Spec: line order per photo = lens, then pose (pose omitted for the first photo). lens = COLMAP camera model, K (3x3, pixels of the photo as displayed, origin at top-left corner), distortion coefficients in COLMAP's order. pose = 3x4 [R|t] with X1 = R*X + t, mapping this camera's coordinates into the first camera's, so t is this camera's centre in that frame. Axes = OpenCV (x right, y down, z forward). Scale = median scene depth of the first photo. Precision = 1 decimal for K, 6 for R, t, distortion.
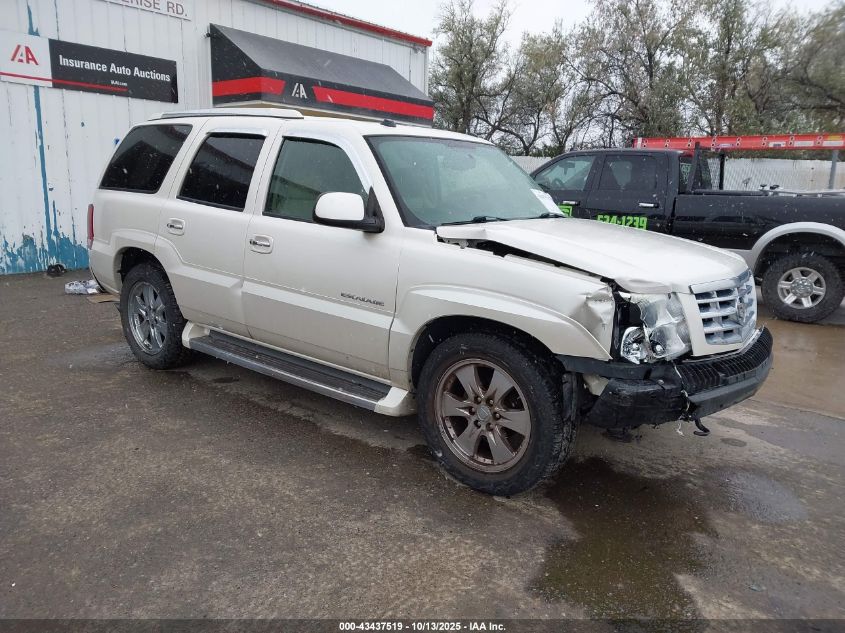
lens RADIAL K [[655.3, 0, 426.0], [0, 655.3, 316.3], [0, 0, 1]] dist [-0.007532, -0.000901]
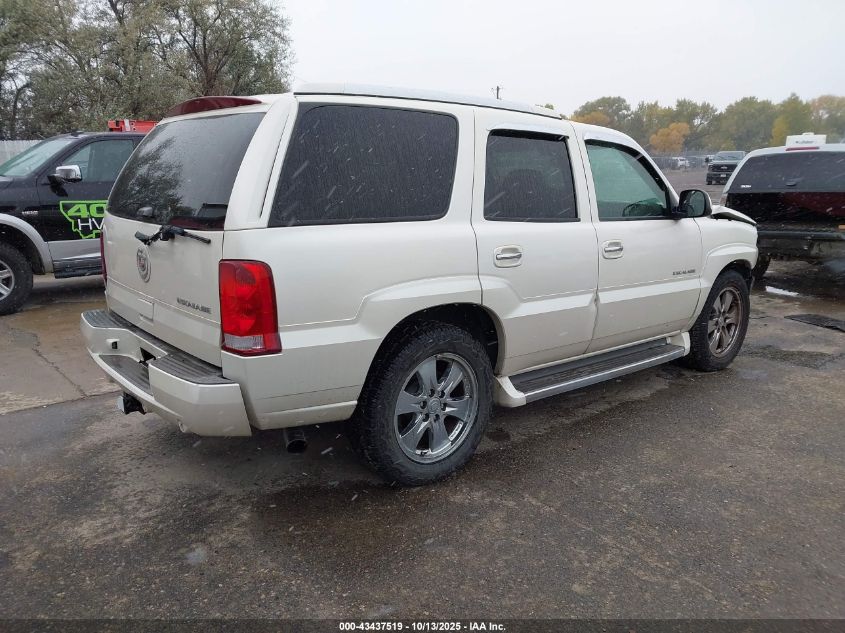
lens RADIAL K [[655.3, 0, 426.0], [0, 655.3, 316.3], [0, 0, 1]] dist [-0.007532, -0.000901]
pose [[0.203080, -0.239372, 0.949452, -1.237509], [0.210641, 0.957635, 0.196381, -0.260526], [-0.956237, 0.160113, 0.244898, 1.016005]]
